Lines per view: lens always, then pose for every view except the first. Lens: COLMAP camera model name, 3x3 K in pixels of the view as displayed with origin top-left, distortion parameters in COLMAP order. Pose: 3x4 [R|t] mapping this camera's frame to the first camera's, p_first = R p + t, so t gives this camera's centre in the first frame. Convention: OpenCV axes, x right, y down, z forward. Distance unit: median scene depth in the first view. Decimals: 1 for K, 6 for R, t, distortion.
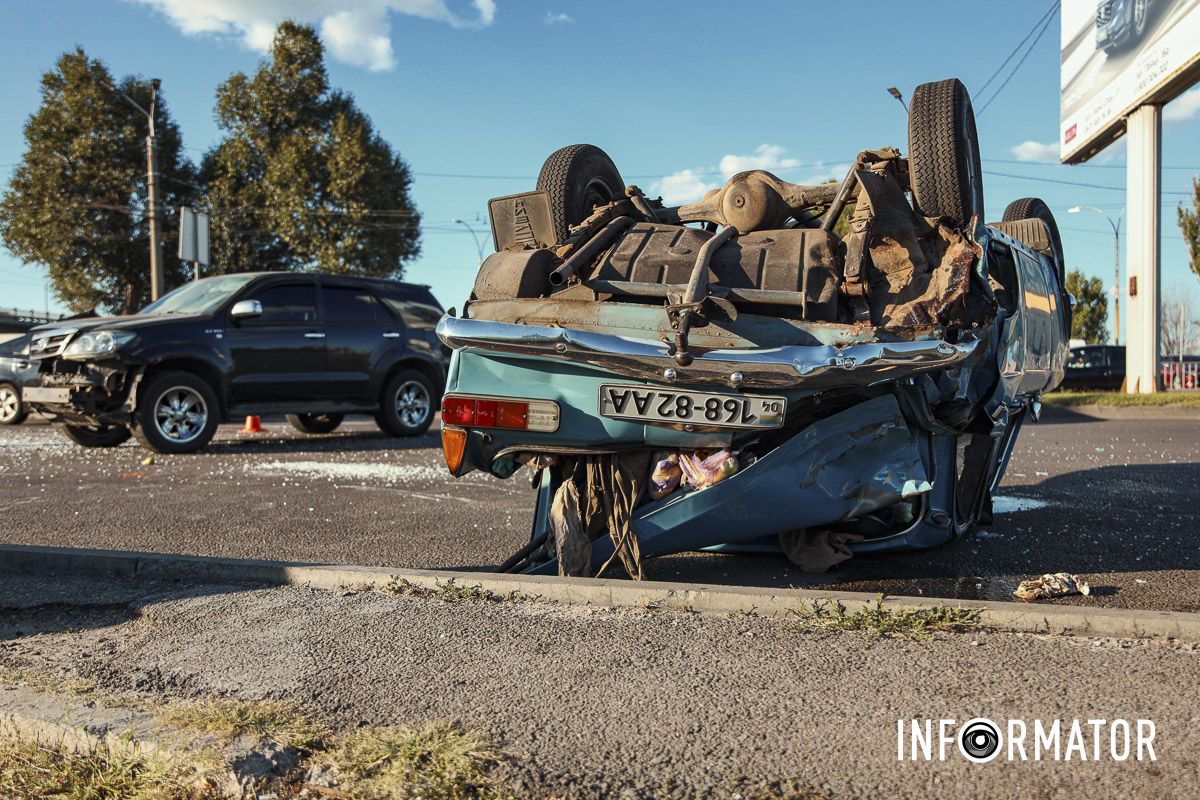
lens RADIAL K [[1085.3, 0, 589.3], [0, 1085.3, 411.3], [0, 0, 1]] dist [-0.008149, 0.009408]
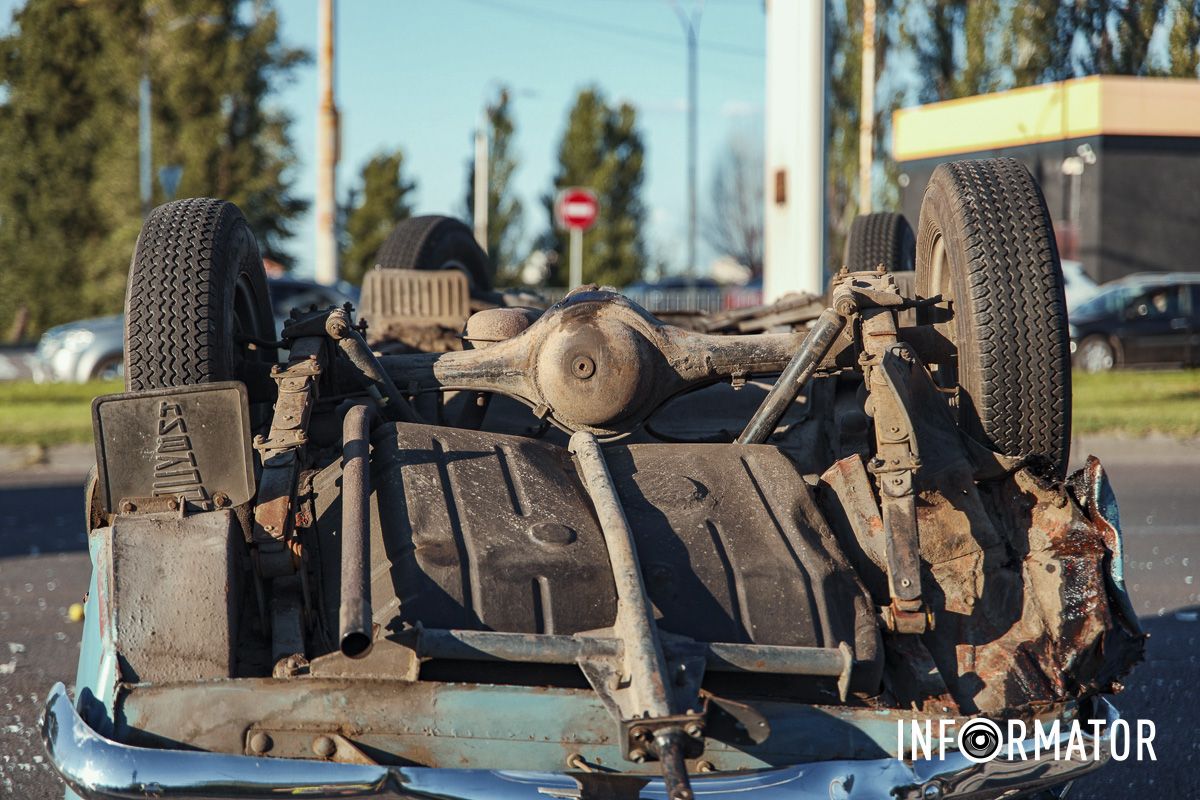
lens RADIAL K [[2287.9, 0, 614.6], [0, 2287.9, 433.6], [0, 0, 1]] dist [0.063769, 0.000000]
pose [[0.902856, -0.018132, 0.429560, -0.321352], [0.000497, 0.999154, 0.041130, -0.236072], [-0.429943, -0.036921, 0.902101, 0.104379]]
